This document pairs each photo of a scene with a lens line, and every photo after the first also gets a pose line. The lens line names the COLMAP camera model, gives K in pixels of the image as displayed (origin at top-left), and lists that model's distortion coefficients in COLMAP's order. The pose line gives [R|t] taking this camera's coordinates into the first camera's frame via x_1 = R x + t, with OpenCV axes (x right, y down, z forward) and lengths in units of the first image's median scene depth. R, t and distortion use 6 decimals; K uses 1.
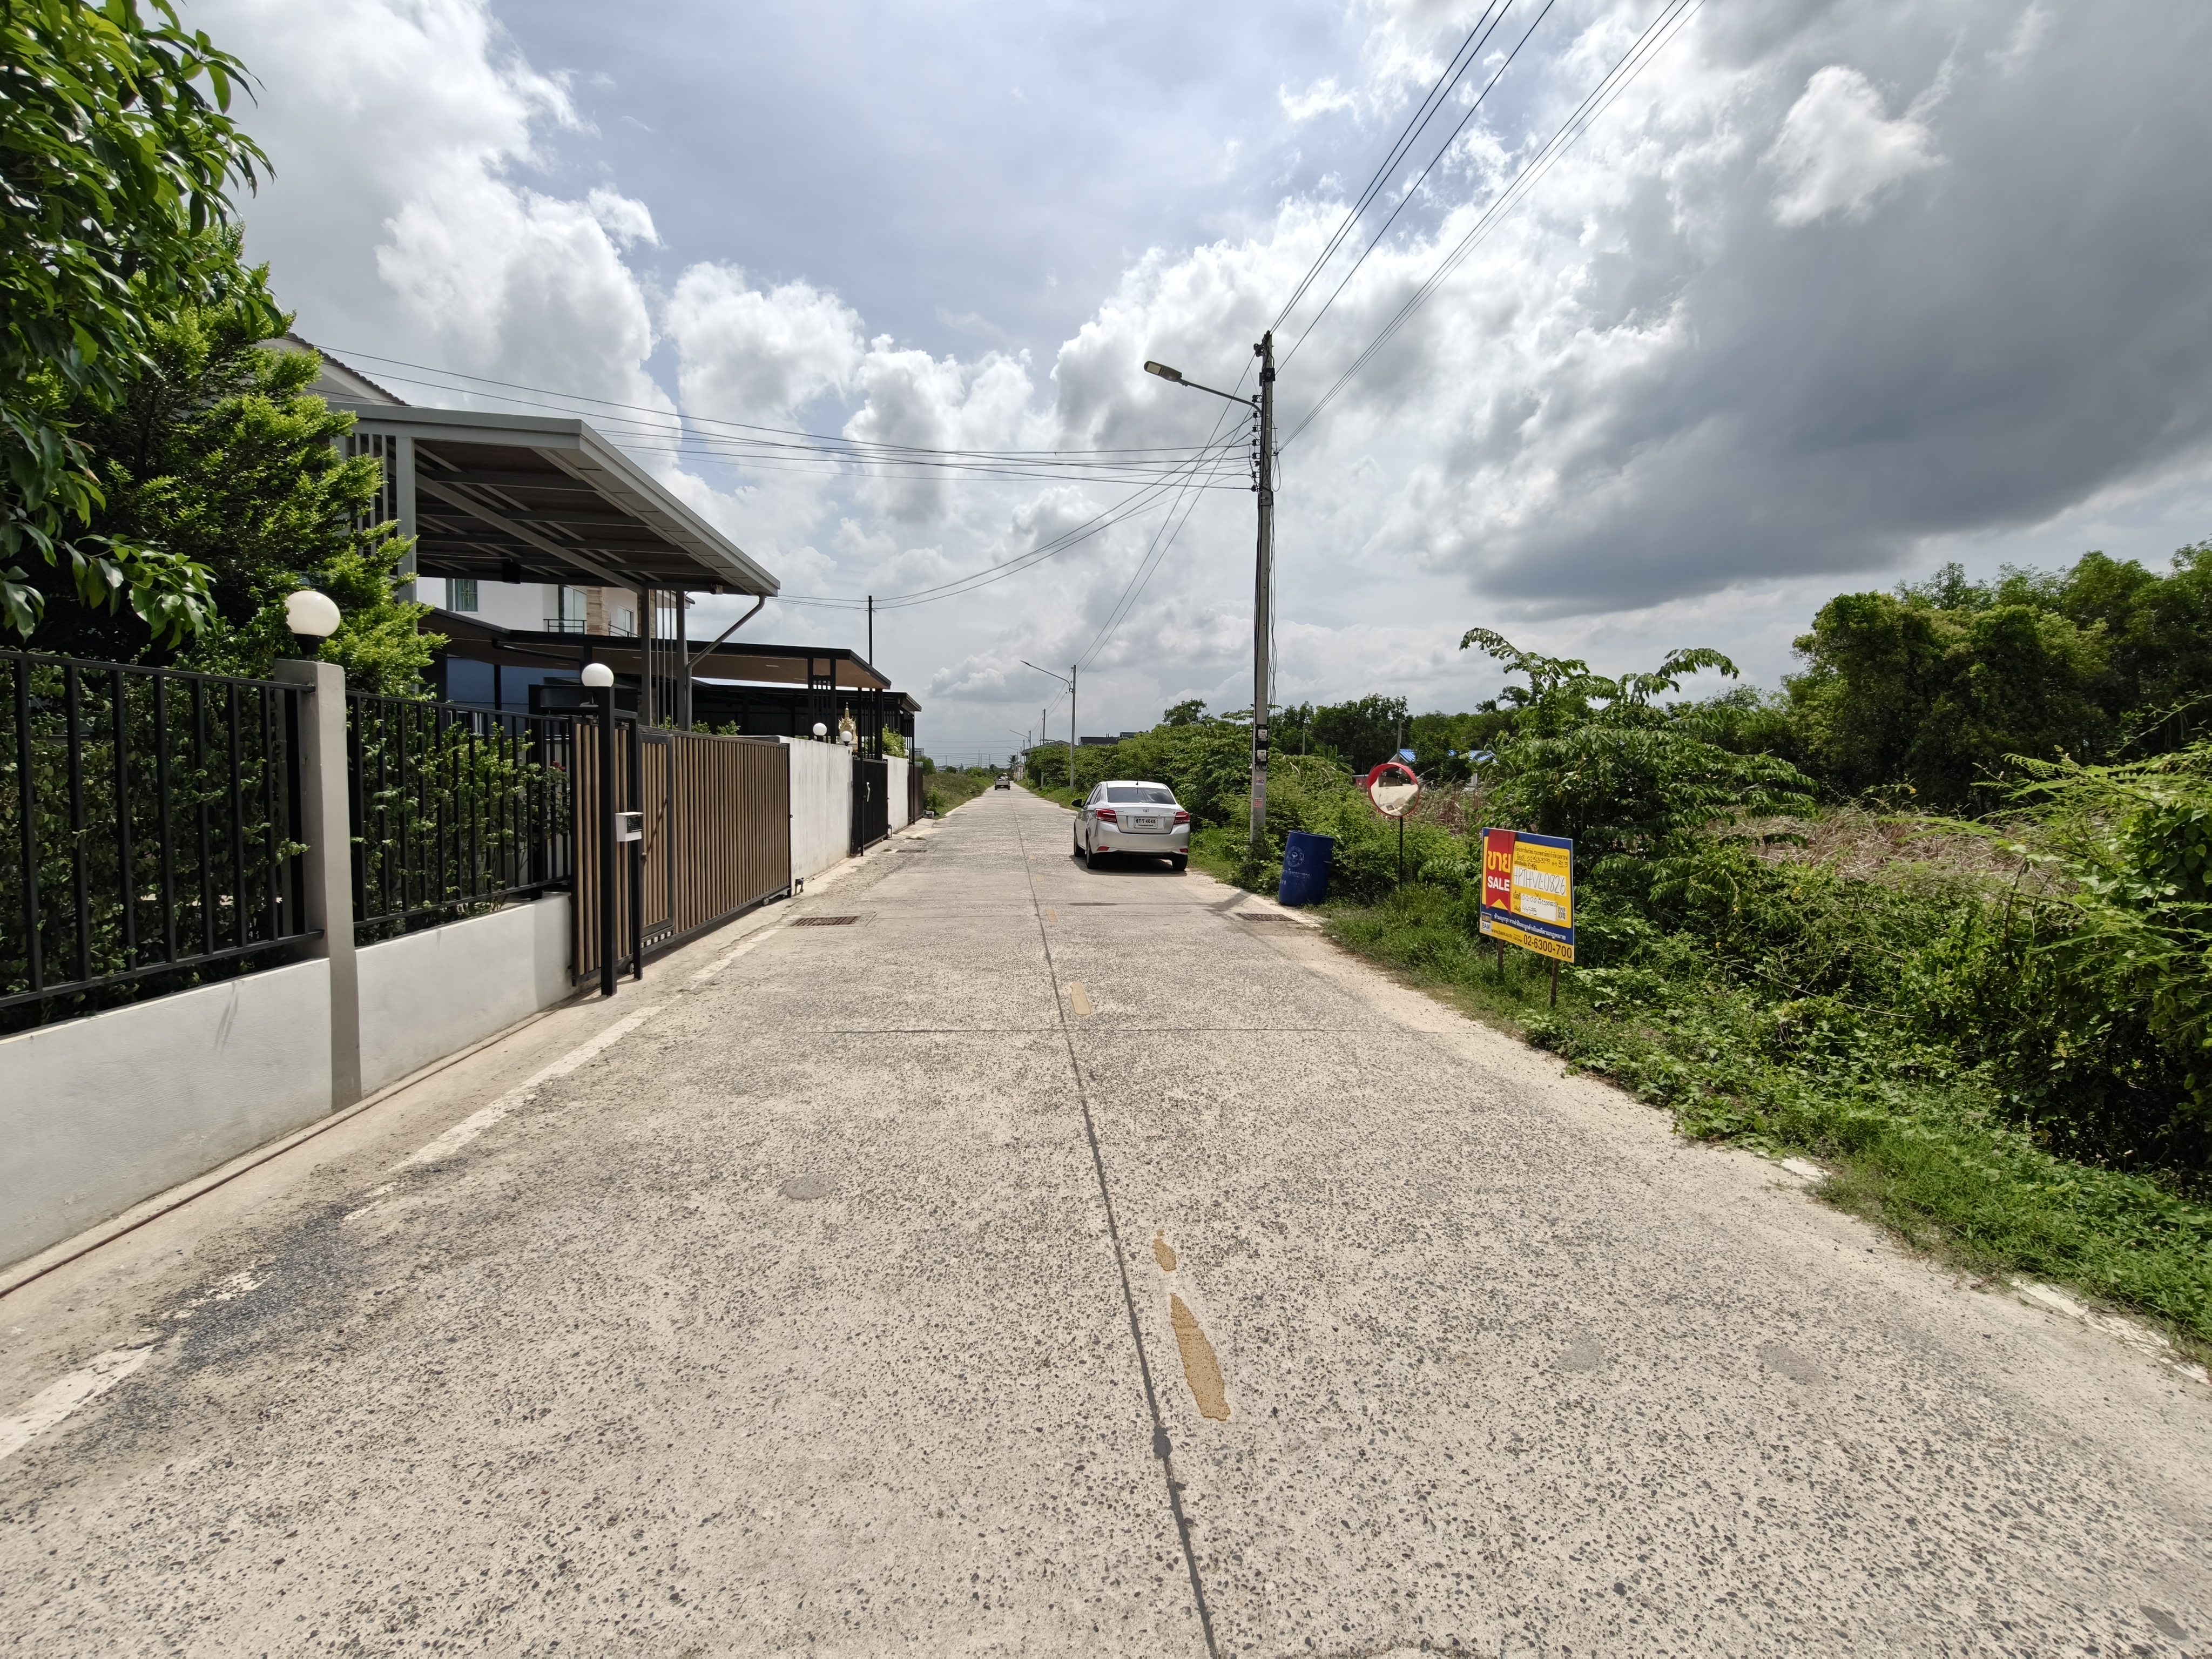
lens RADIAL K [[989.2, 0, 1103.9], [0, 989.2, 840.0], [0, 0, 1]] dist [-0.001125, -0.001359]
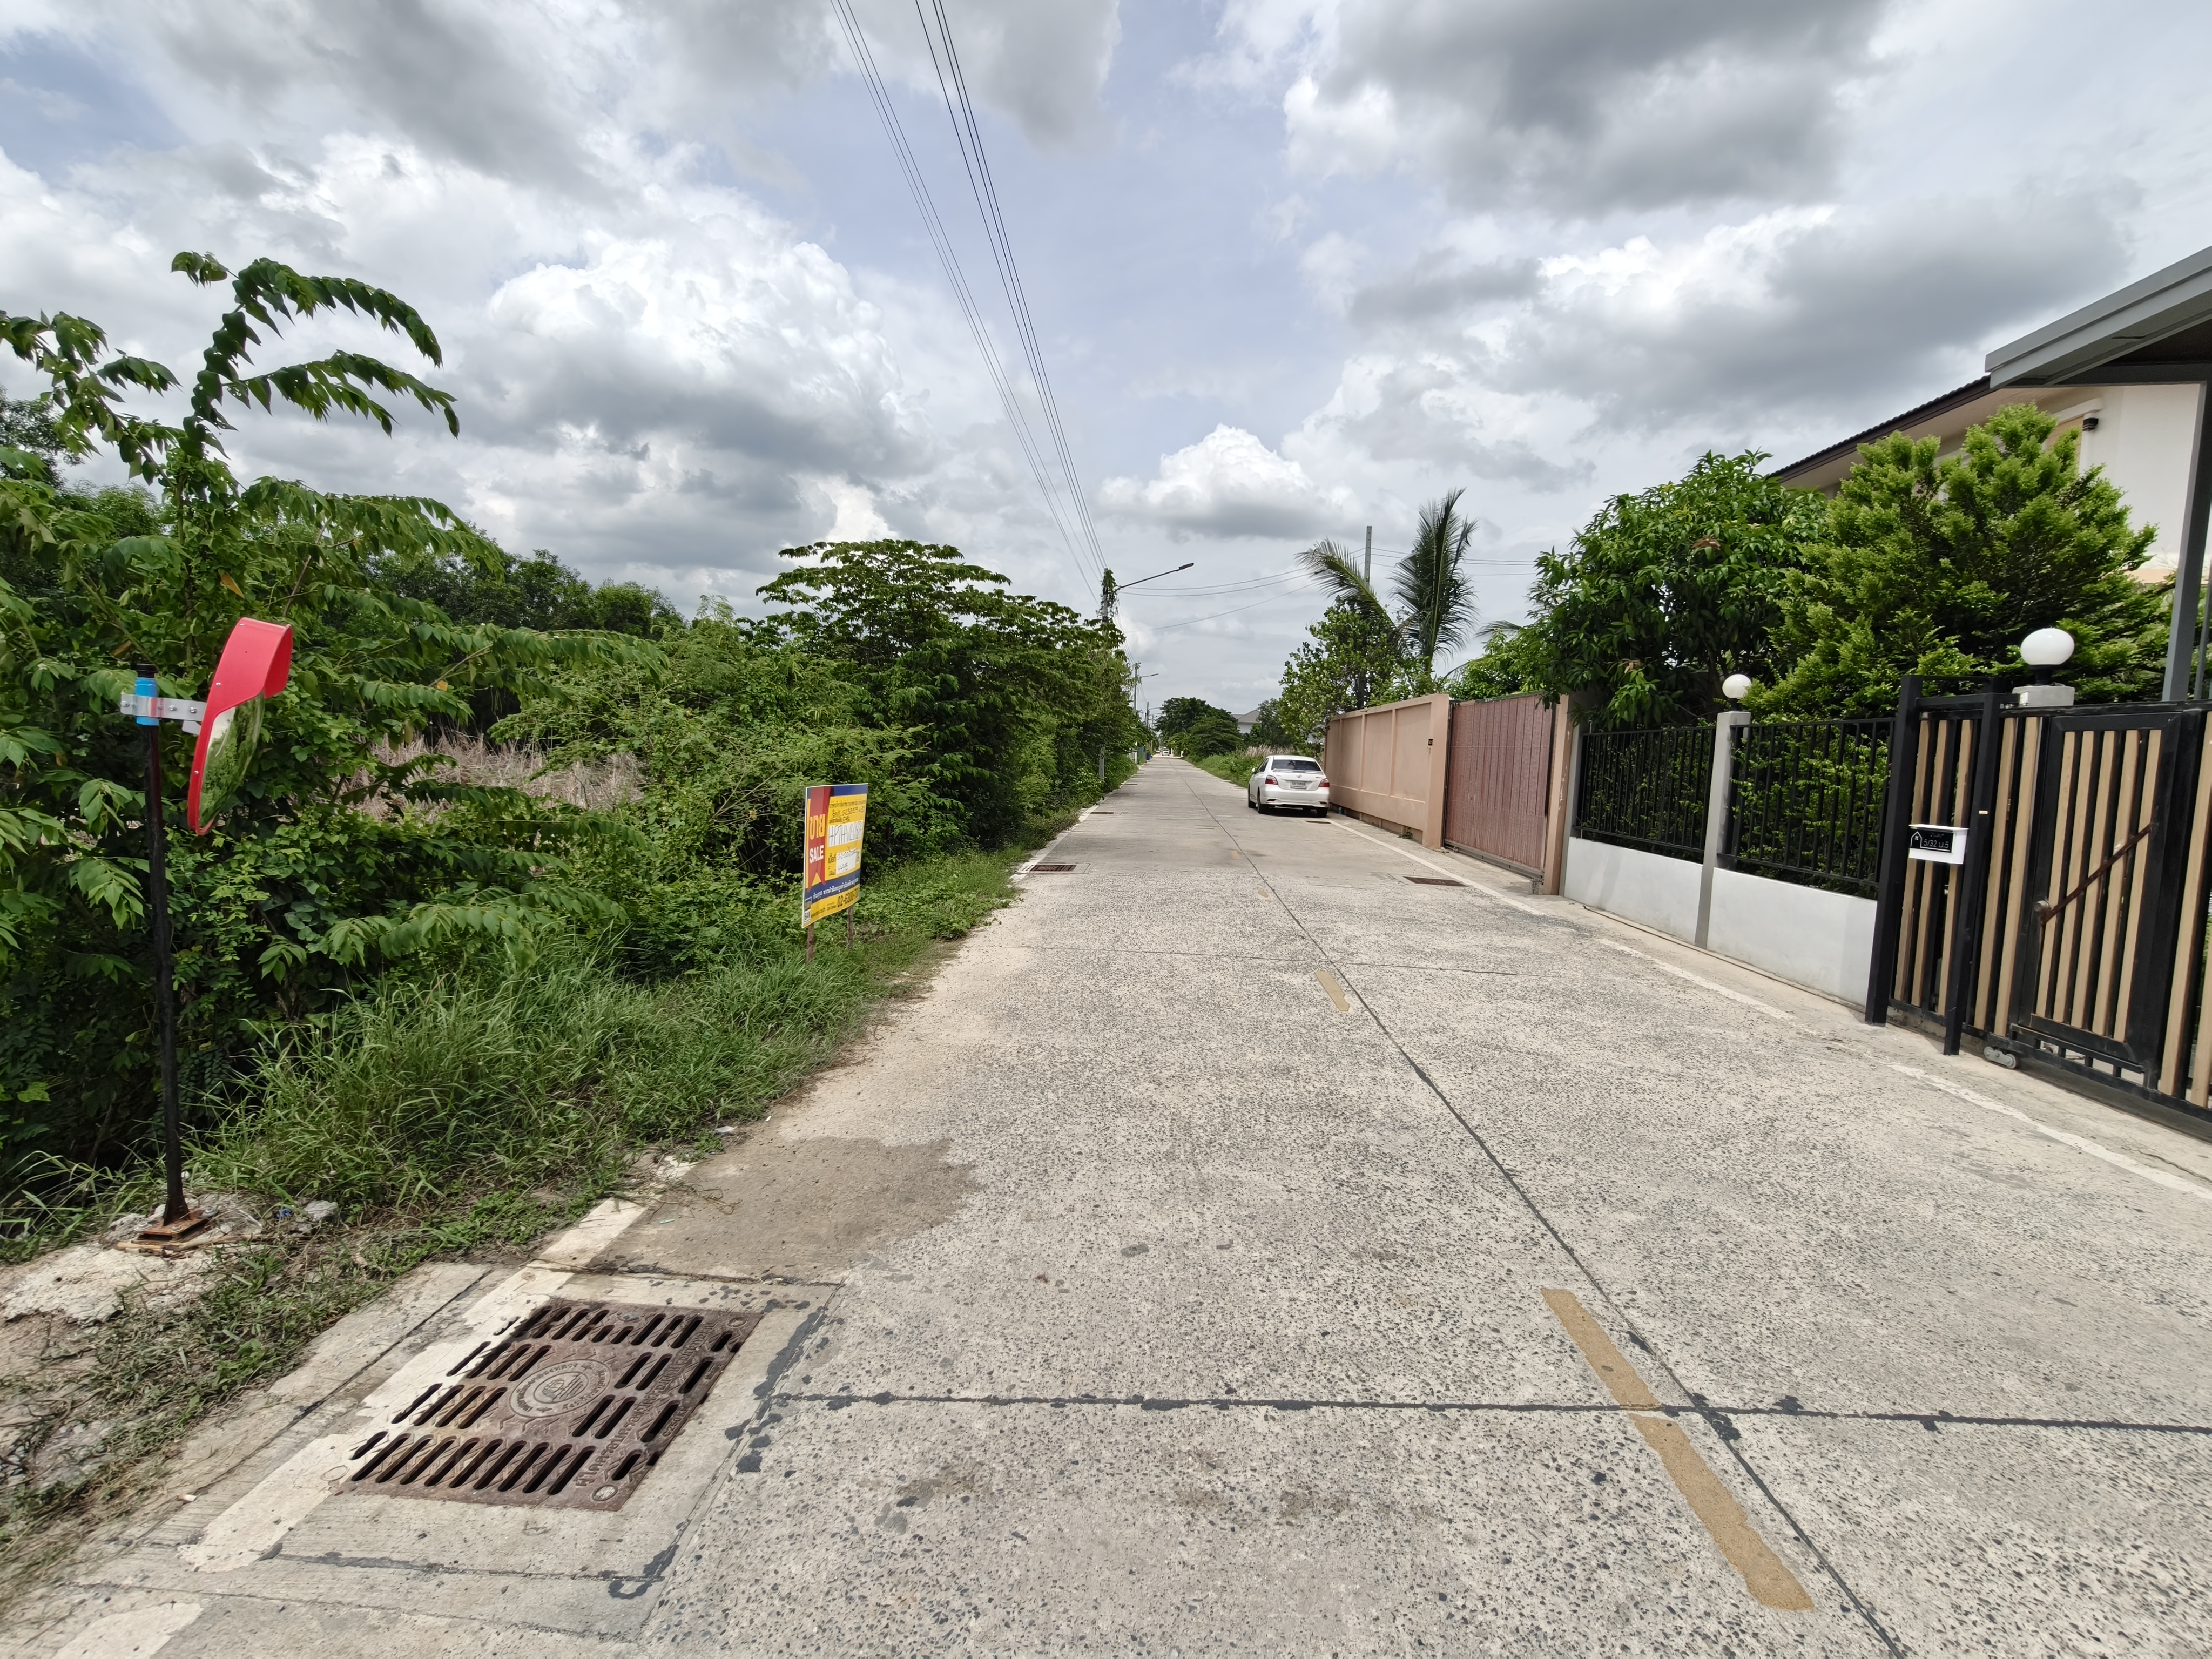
lens RADIAL K [[981.9, 0, 1130.8], [0, 981.9, 828.3], [0, 0, 1]] dist [-0.001959, -0.000880]
pose [[-0.990401, -0.063352, 0.122852, 0.059963], [-0.045796, 0.988978, 0.140801, -0.111491], [-0.130418, 0.133823, -0.982386, 1.960989]]
